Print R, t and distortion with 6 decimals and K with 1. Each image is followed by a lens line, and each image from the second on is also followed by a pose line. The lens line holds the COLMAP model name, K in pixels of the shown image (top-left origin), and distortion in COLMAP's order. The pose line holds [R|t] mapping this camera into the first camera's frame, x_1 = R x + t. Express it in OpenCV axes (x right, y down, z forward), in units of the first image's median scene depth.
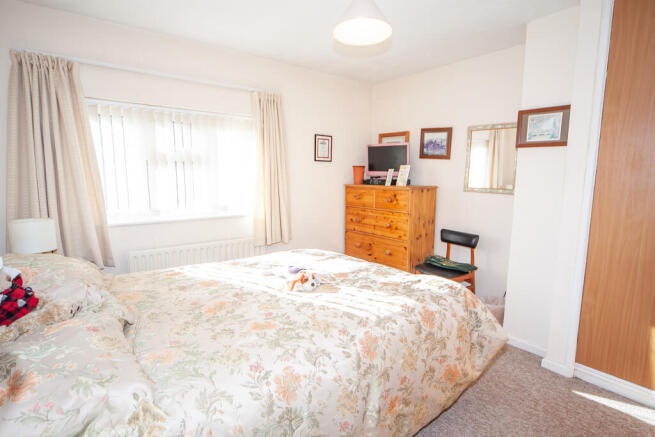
lens RADIAL K [[340.4, 0, 327.5], [0, 340.4, 218.5], [0, 0, 1]] dist [-0.018117, -0.000148]
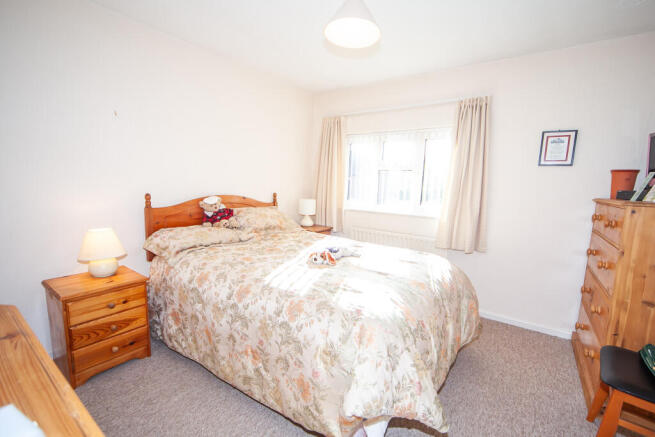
lens RADIAL K [[280.7, 0, 331.0], [0, 280.7, 220.0], [0, 0, 1]] dist [-0.000880, 0.000222]
pose [[0.272767, 0.129122, -0.953376, 0.657720], [-0.156207, 0.983748, 0.088544, -0.036321], [0.949314, 0.124772, 0.288503, 0.508288]]
